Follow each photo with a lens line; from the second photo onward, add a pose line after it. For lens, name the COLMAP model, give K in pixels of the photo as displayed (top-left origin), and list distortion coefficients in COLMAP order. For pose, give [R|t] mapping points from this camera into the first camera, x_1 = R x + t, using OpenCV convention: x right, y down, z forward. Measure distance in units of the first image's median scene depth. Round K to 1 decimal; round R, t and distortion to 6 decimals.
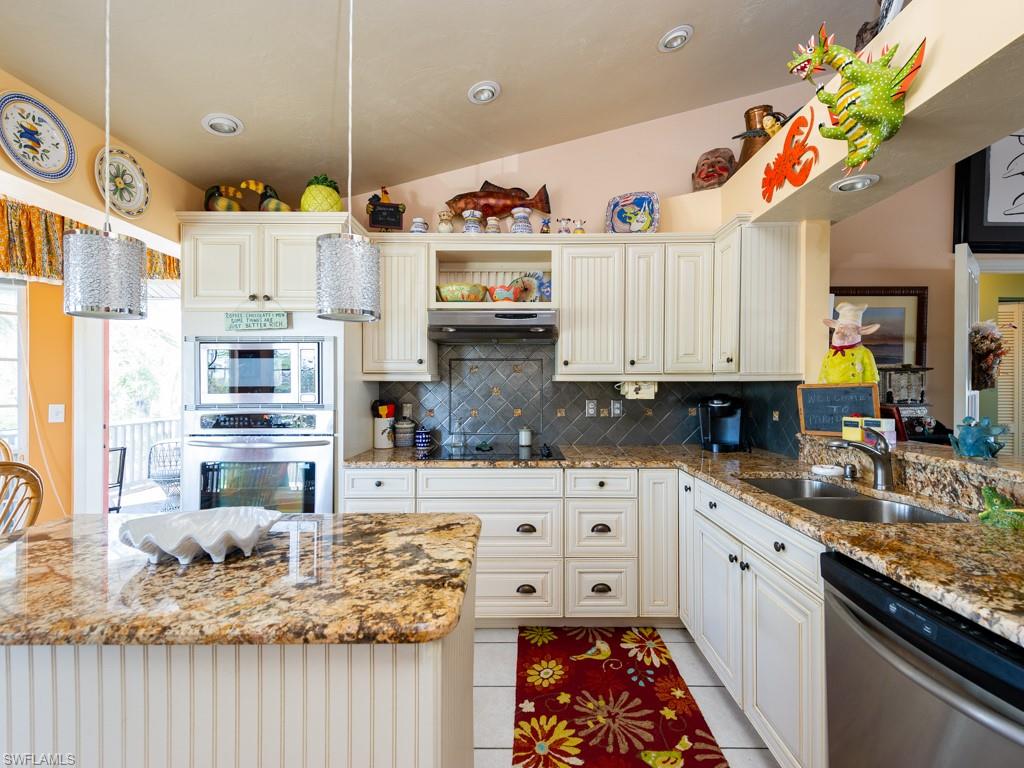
lens RADIAL K [[463.5, 0, 512.0], [0, 463.5, 384.0], [0, 0, 1]] dist [0.012825, 0.000169]
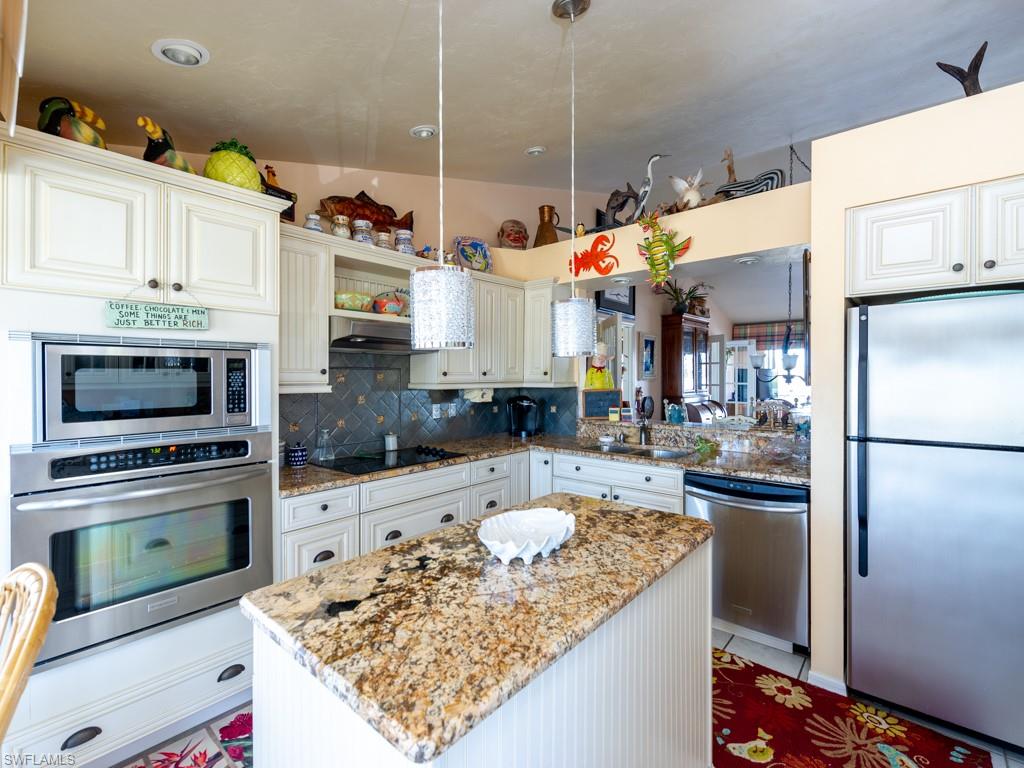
lens RADIAL K [[469.5, 0, 516.6], [0, 469.5, 376.8], [0, 0, 1]] dist [0.004205, -0.000341]
pose [[0.641196, -0.002074, 0.767375, -0.756410], [0.002751, 0.999996, 0.000405, -0.042168], [-0.767372, 0.001851, 0.641199, 0.112960]]
